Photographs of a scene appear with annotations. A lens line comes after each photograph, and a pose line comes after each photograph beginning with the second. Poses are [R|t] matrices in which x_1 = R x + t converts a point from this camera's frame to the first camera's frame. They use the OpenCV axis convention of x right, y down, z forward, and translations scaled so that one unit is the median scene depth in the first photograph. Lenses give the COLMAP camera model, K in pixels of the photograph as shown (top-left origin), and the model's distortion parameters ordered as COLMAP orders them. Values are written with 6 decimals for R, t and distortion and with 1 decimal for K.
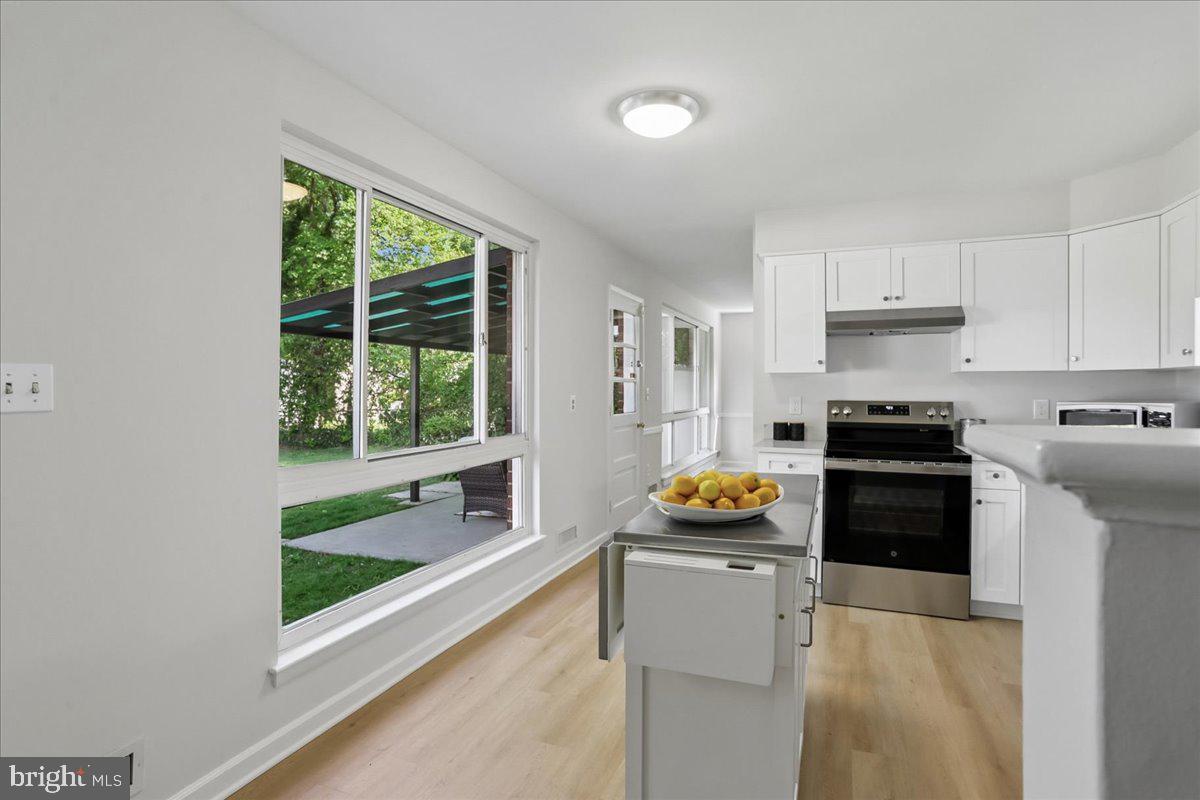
lens RADIAL K [[582.9, 0, 601.8], [0, 582.9, 390.4], [0, 0, 1]] dist [-0.021022, 0.001343]
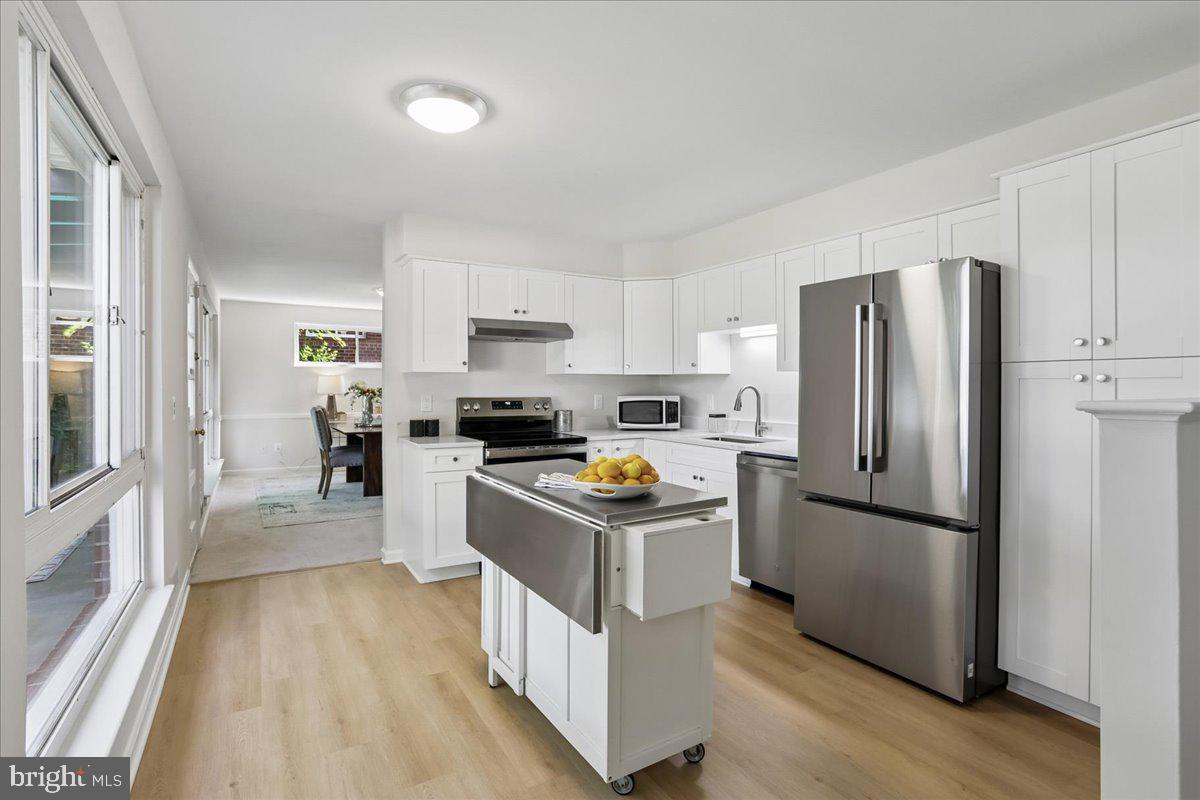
lens RADIAL K [[582.9, 0, 601.8], [0, 582.9, 390.4], [0, 0, 1]] dist [-0.021022, 0.001343]
pose [[0.611851, -0.006043, 0.790950, -0.343656], [0.001876, 0.999979, 0.006189, -0.003260], [-0.790971, -0.002303, 0.611849, 0.124219]]
